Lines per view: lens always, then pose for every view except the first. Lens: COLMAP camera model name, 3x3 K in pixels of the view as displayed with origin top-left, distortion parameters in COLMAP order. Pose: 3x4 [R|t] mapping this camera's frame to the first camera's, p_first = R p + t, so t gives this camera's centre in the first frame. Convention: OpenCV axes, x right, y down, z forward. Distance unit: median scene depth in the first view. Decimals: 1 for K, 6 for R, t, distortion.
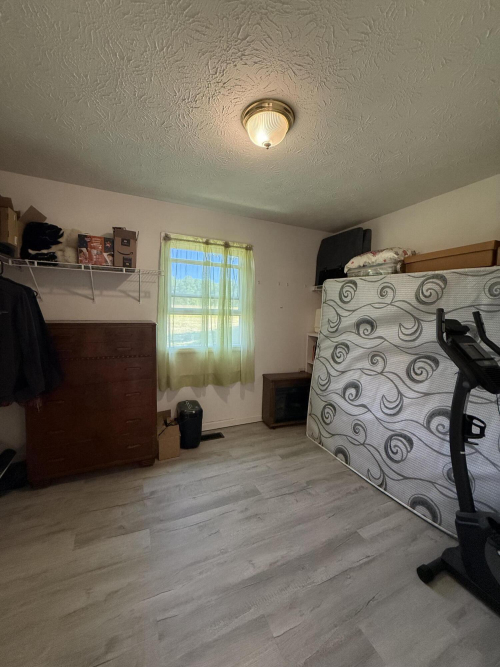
lens RADIAL K [[264.9, 0, 250.7], [0, 264.9, 333.6], [0, 0, 1]] dist [-0.001779, 0.001024]
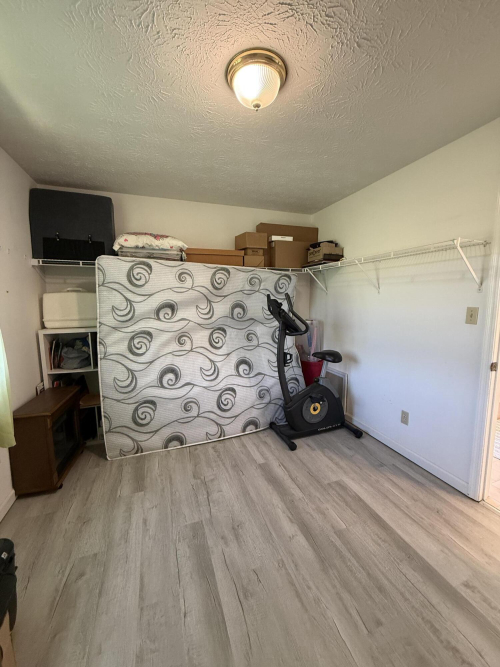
lens RADIAL K [[264.9, 0, 251.8], [0, 264.9, 332.0], [0, 0, 1]] dist [-0.001779, 0.001024]
pose [[0.087046, -0.154757, 0.984110, -0.580301], [0.094033, 0.984726, 0.146537, -0.068223], [-0.991756, 0.079784, 0.100268, 0.621724]]
